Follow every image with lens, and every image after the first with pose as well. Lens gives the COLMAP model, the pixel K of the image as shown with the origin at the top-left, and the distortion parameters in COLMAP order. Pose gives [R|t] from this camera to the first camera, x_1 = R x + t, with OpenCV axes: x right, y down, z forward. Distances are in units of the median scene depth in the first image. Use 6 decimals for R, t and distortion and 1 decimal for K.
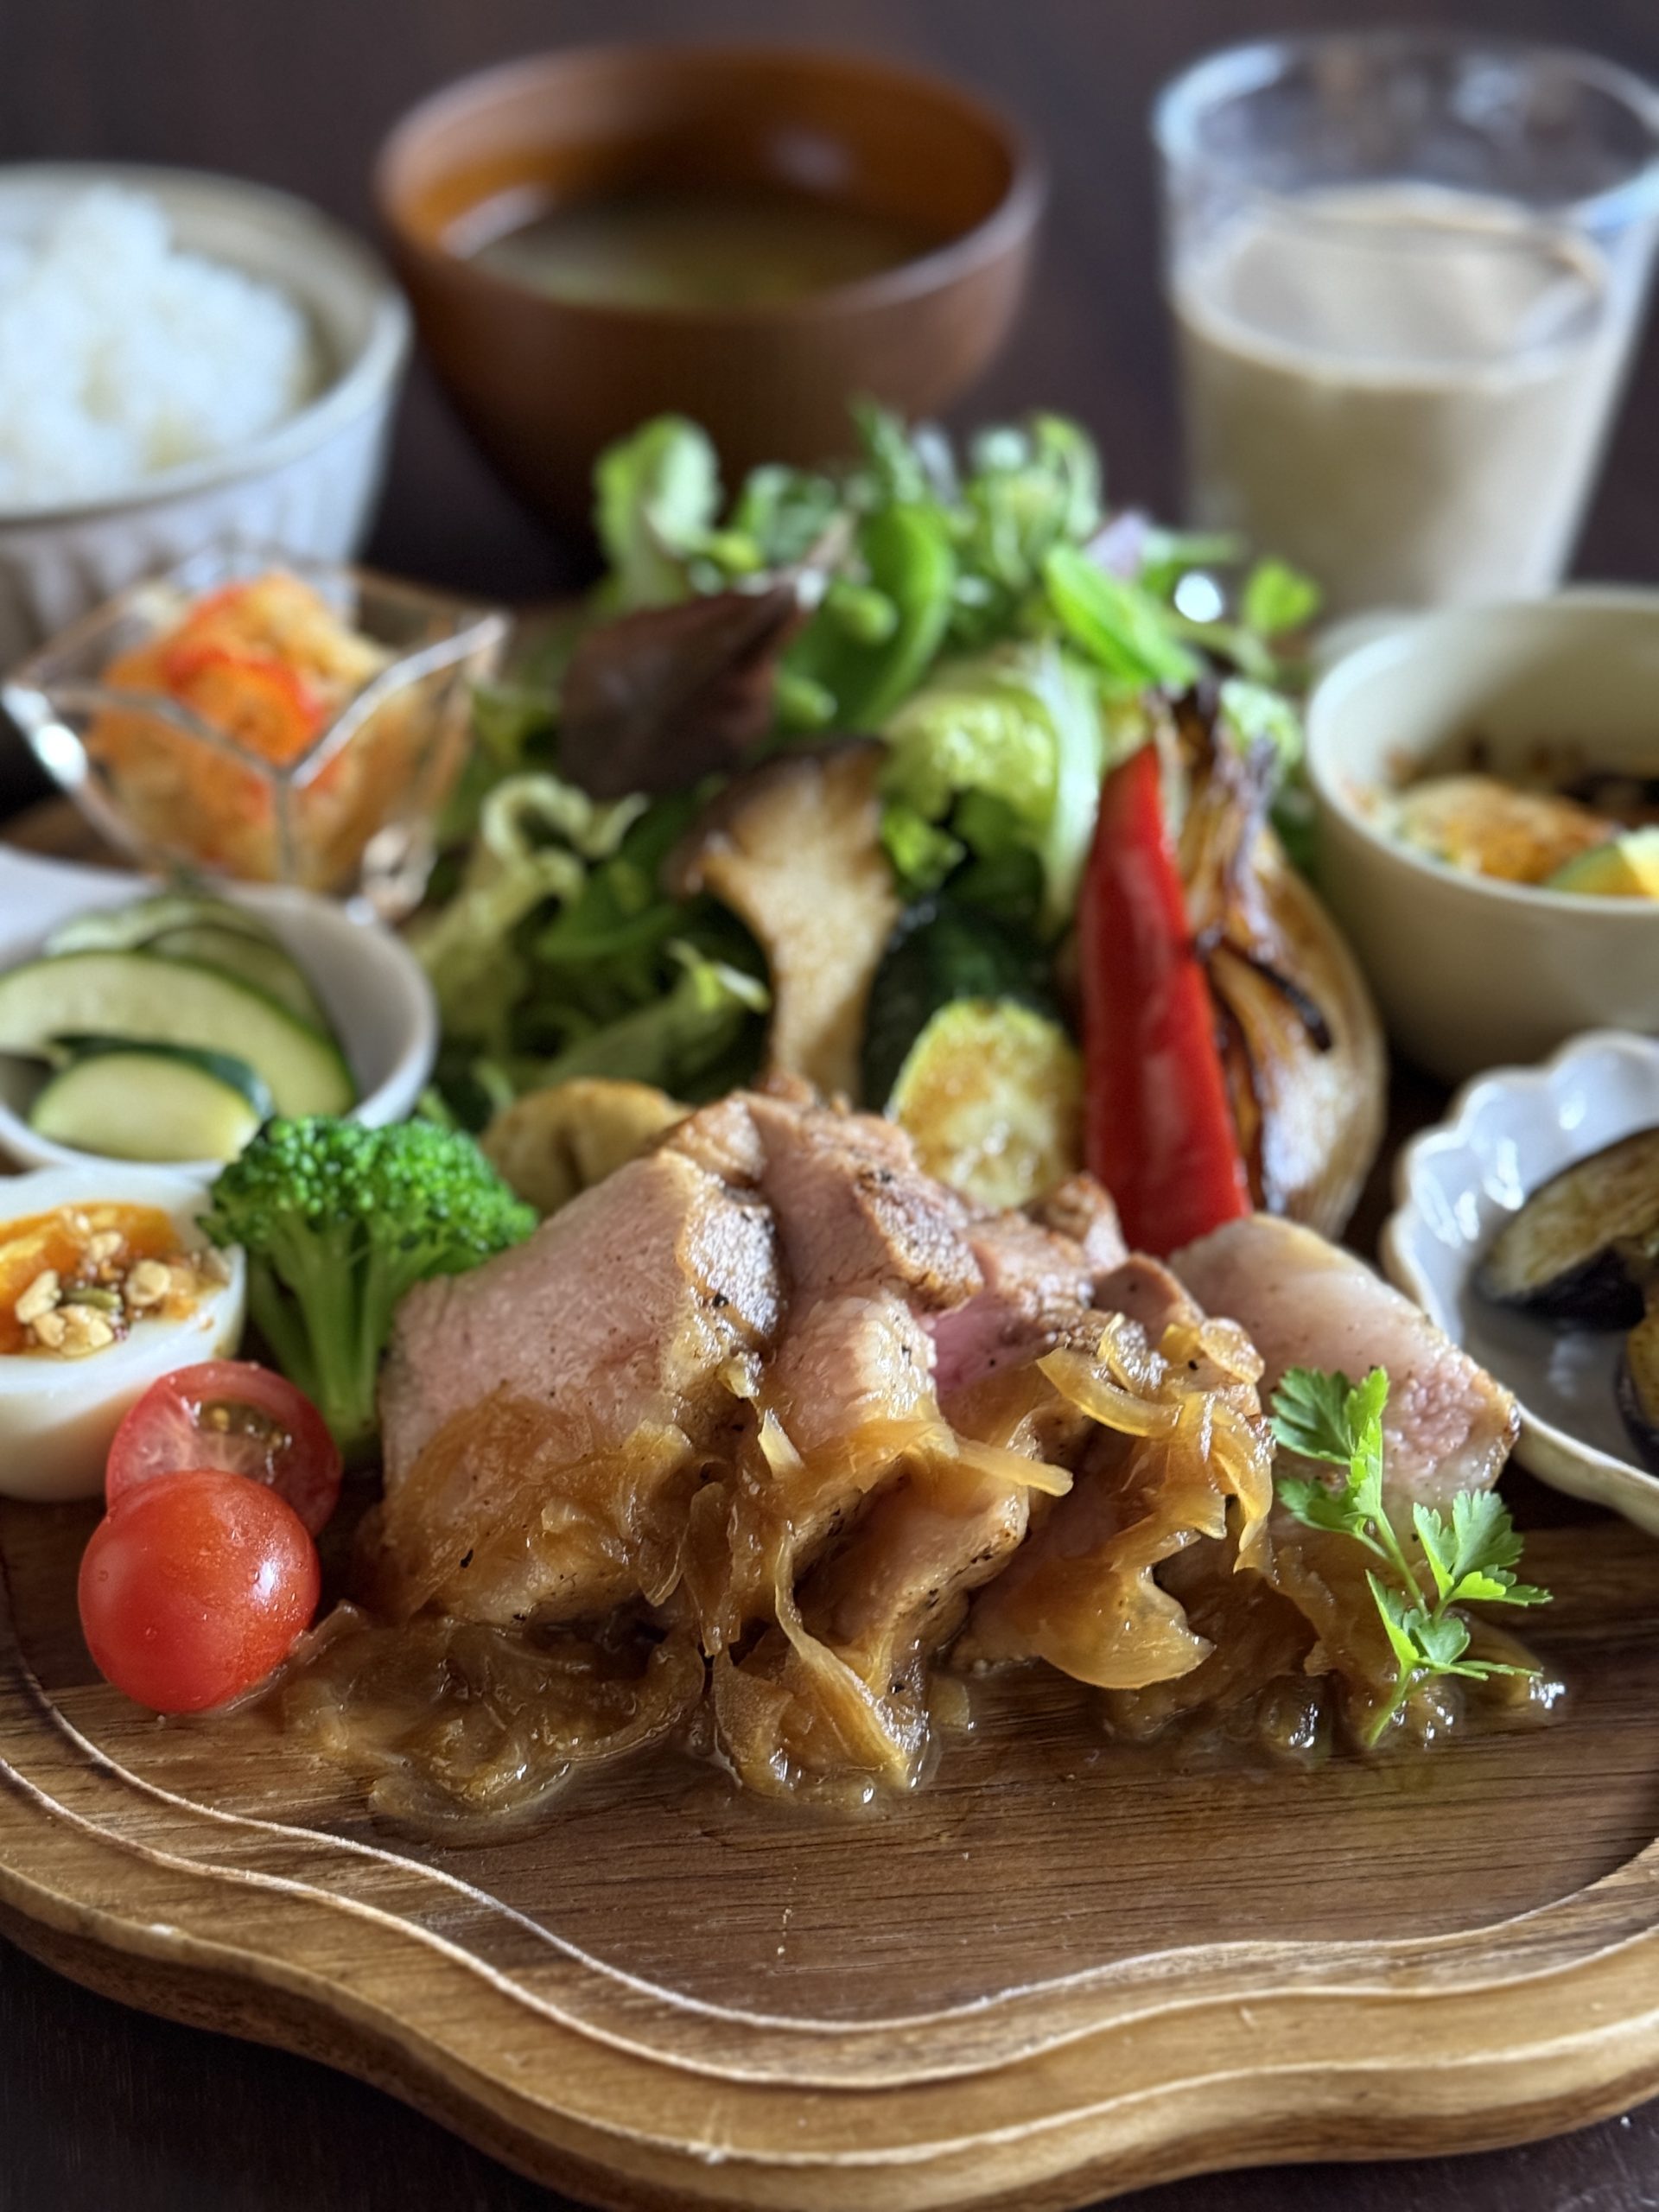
lens RADIAL K [[3131.4, 0, 830.6], [0, 3131.4, 1105.0], [0, 0, 1]] dist [0.138832, 0.000000]
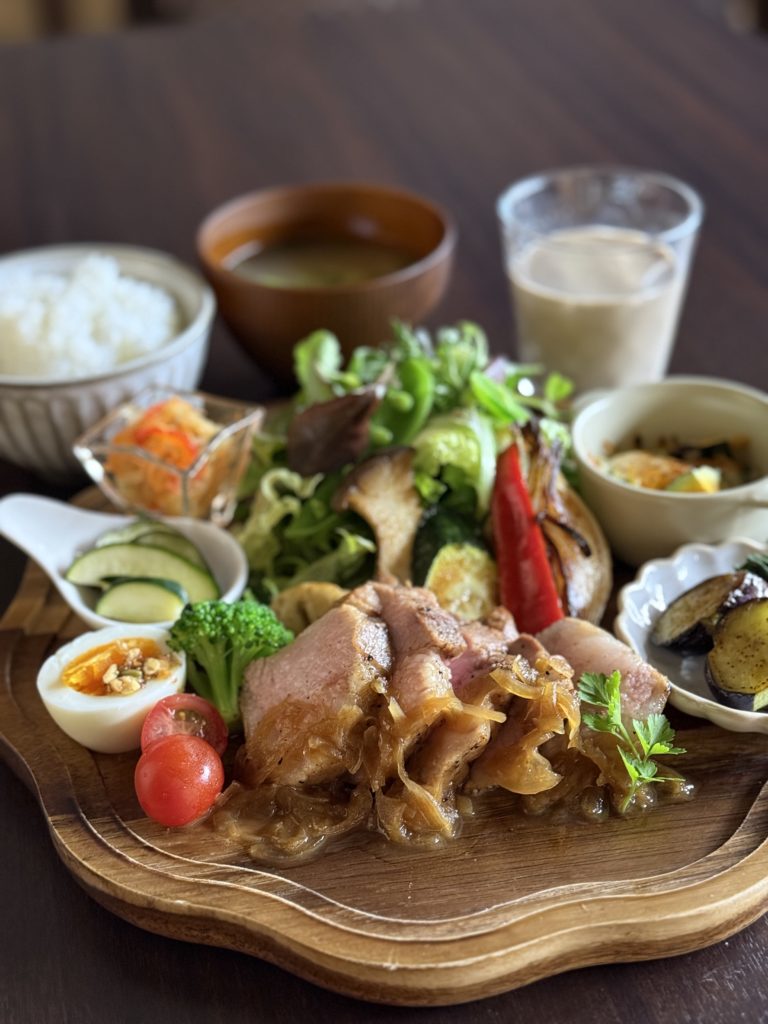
lens RADIAL K [[1449.6, 0, 384.8], [0, 1449.6, 505.3], [0, 0, 1]] dist [0.138832, 0.000000]
pose [[0.998282, -0.054170, 0.022351, -0.041363], [0.055757, 0.995408, -0.077803, 0.028370], [-0.018034, 0.078916, 0.996718, -0.235367]]
